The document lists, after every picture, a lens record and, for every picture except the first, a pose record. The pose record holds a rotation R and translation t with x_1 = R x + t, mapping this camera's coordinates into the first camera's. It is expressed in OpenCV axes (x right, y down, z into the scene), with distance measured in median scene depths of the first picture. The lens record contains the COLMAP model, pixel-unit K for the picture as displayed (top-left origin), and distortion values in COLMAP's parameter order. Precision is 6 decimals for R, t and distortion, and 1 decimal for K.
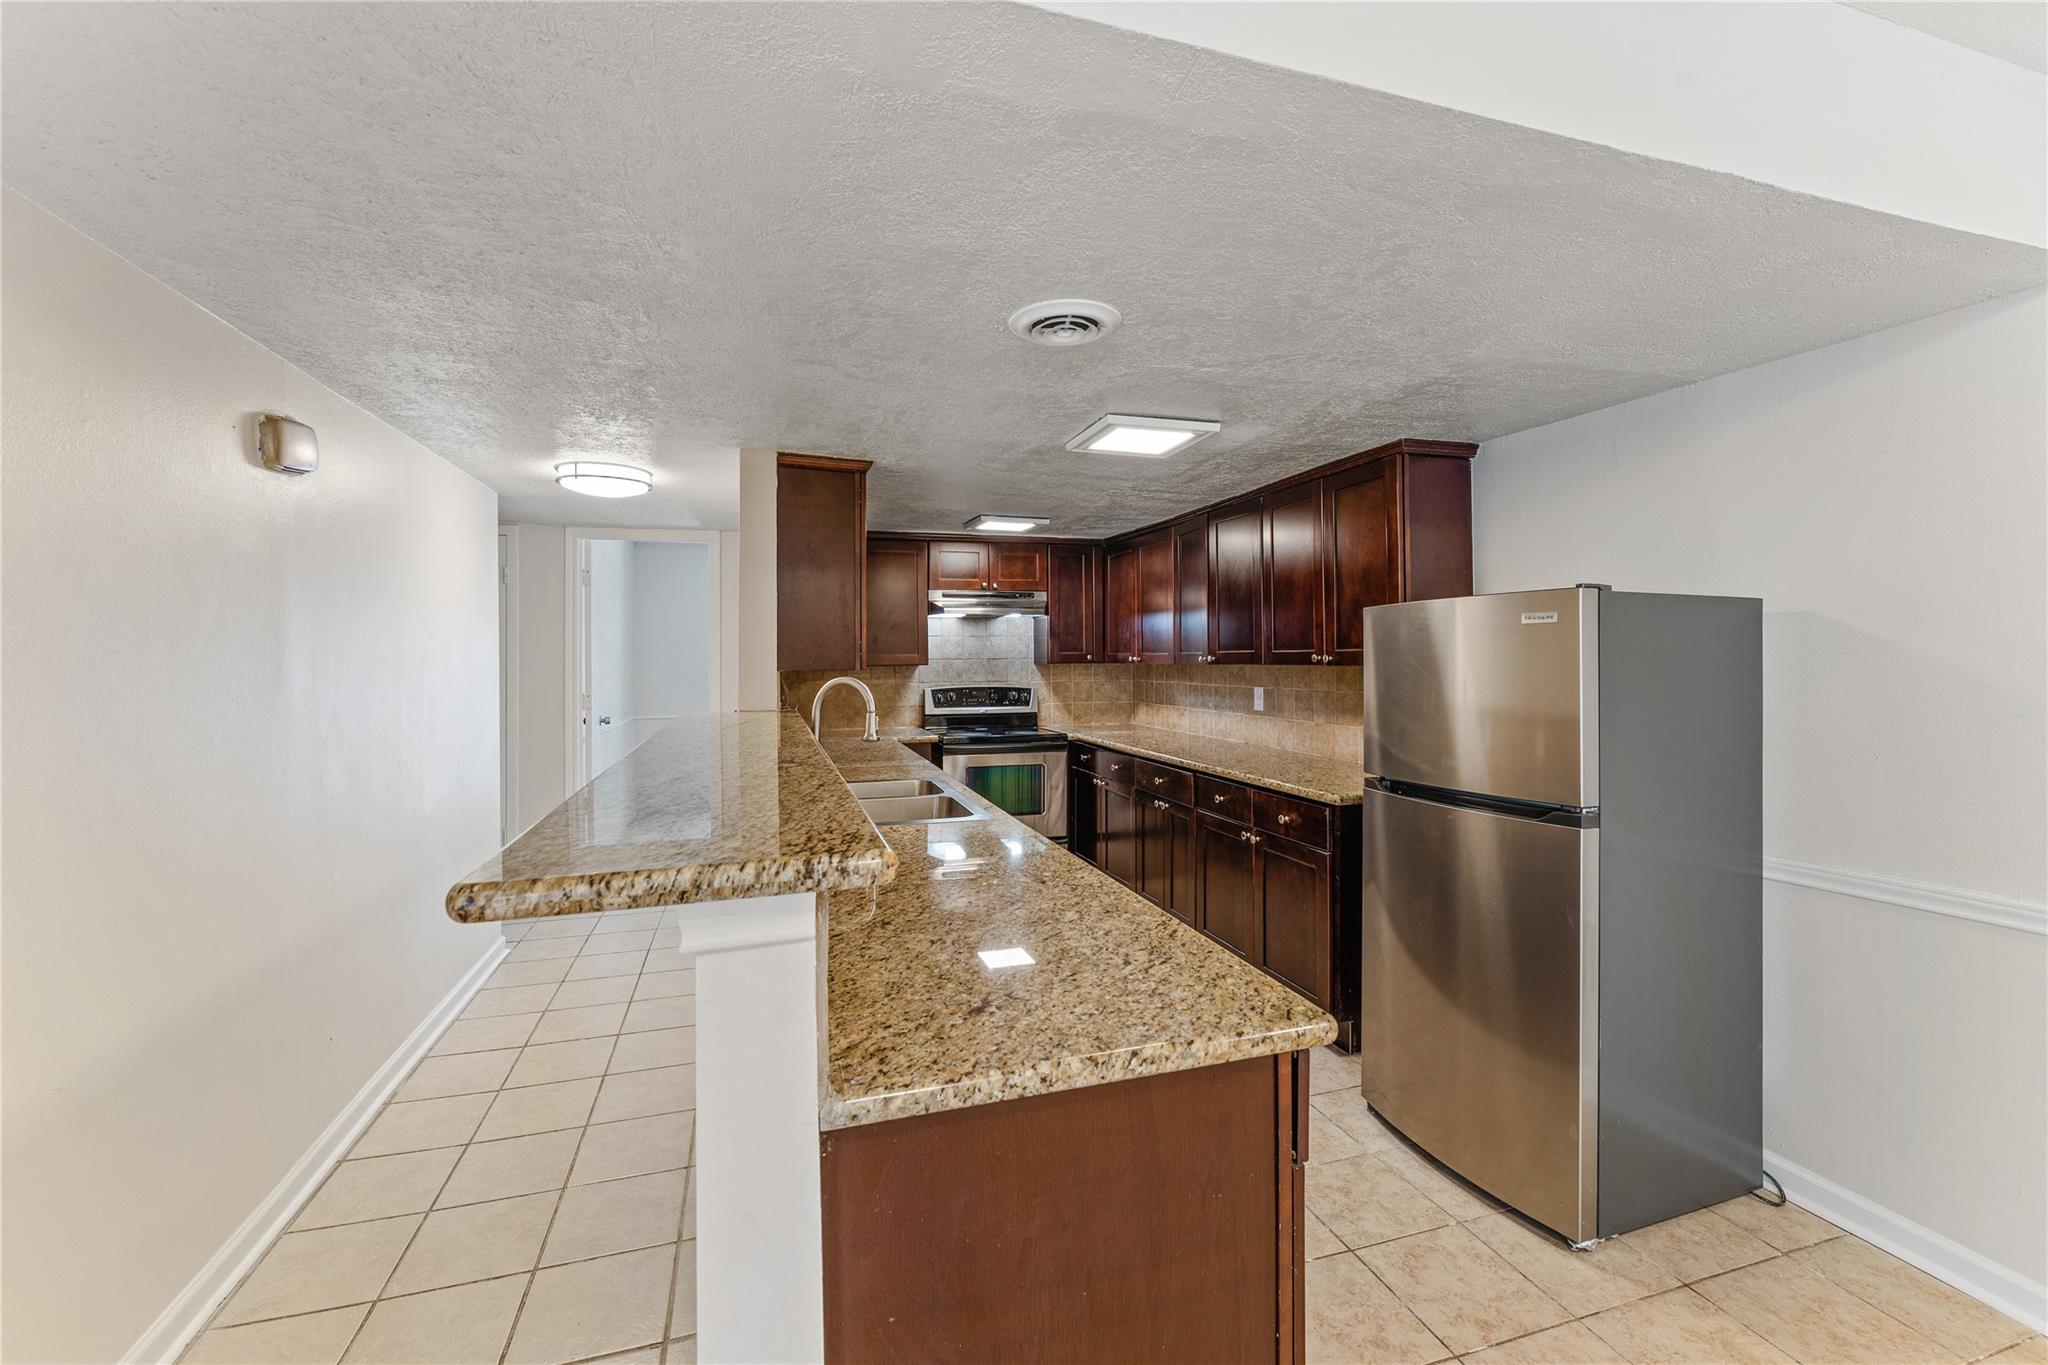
lens RADIAL K [[839.8, 0, 1017.2], [0, 839.8, 652.5], [0, 0, 1]] dist [-0.006131, -0.000096]
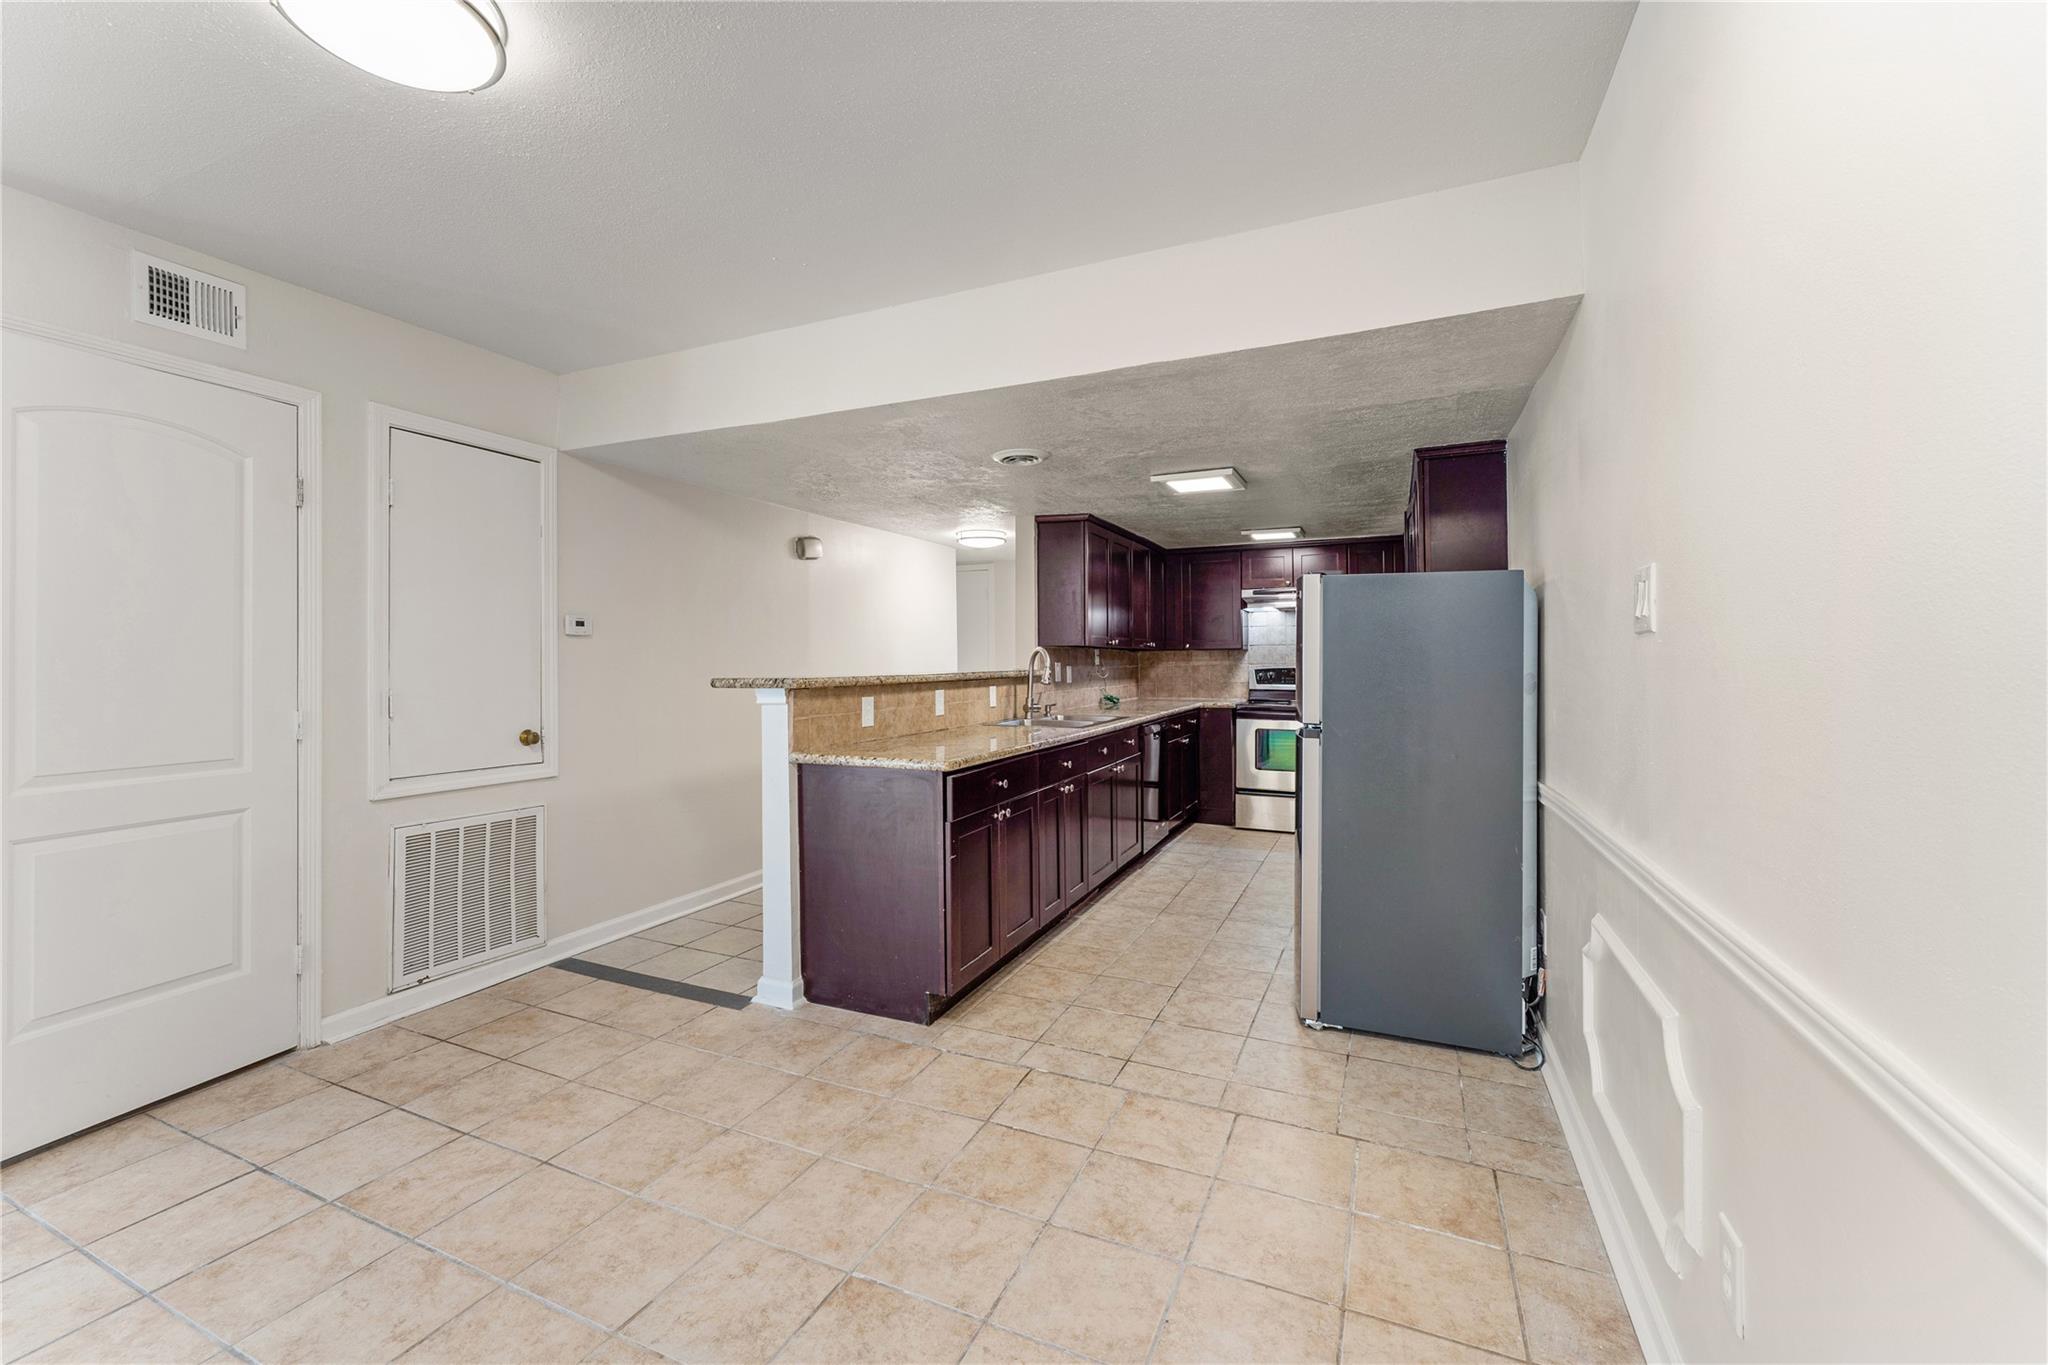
lens RADIAL K [[832.4, 0, 1022.2], [0, 832.4, 655.2], [0, 0, 1]] dist [-0.001076, 0.000021]
pose [[0.751673, -0.001451, -0.659534, 0.797904], [0.001352, 0.999999, -0.000659, 0.041969], [0.659535, -0.000396, 0.751674, -0.271072]]
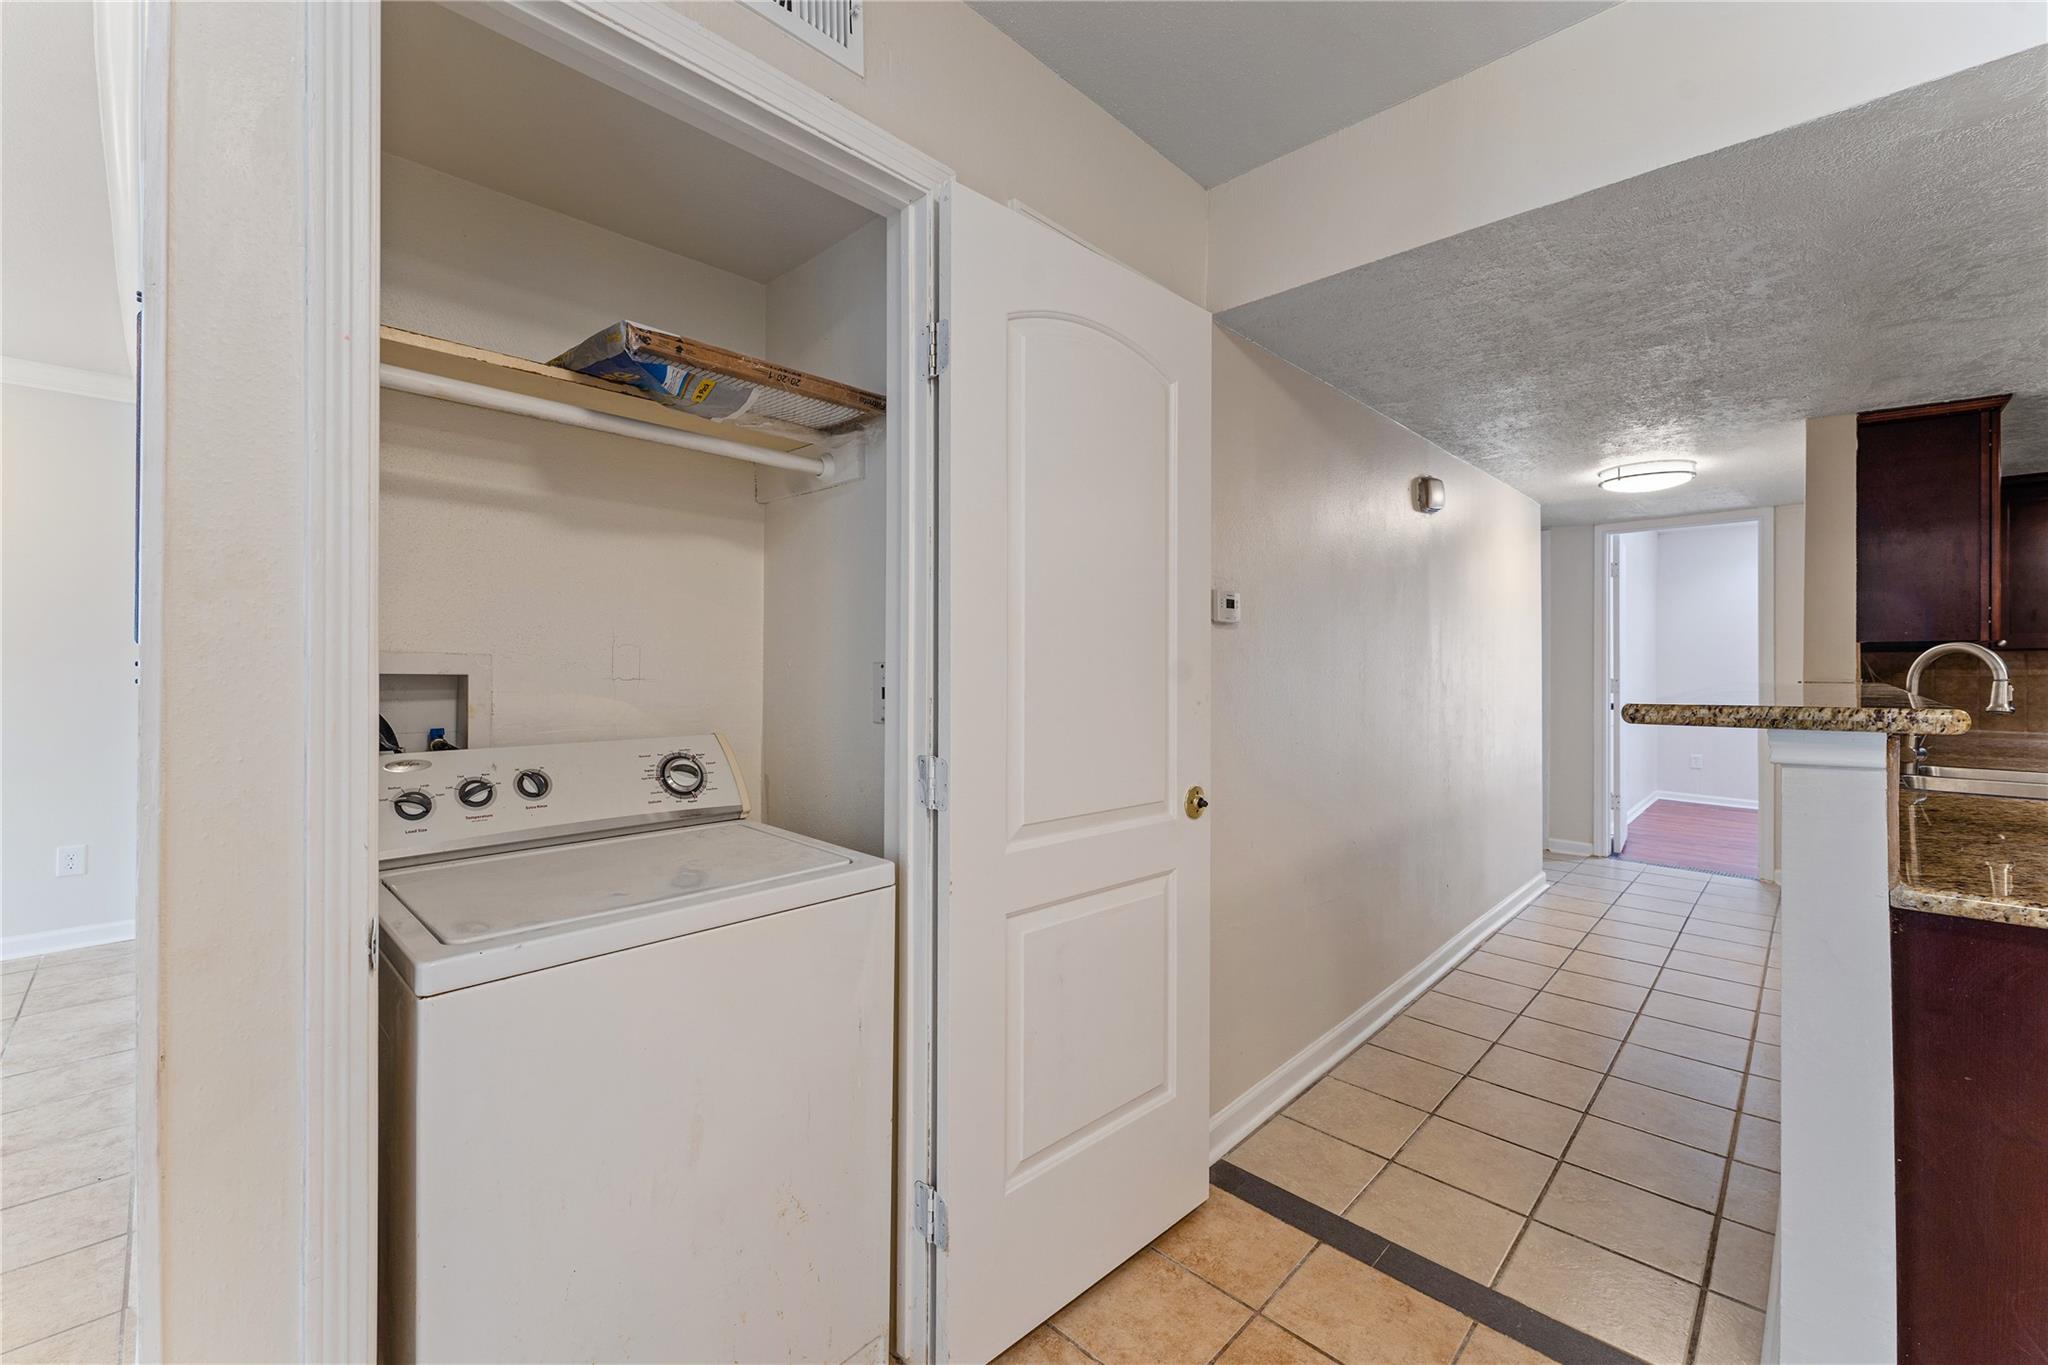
lens RADIAL K [[829.8, 0, 1015.9], [0, 829.8, 663.3], [0, 0, 1]] dist [-0.000911, 0.000178]
pose [[0.477145, 0.003451, -0.878818, 0.088498], [-0.000551, 0.999993, 0.003628, 0.044008], [0.878824, -0.001247, 0.477144, -0.296830]]
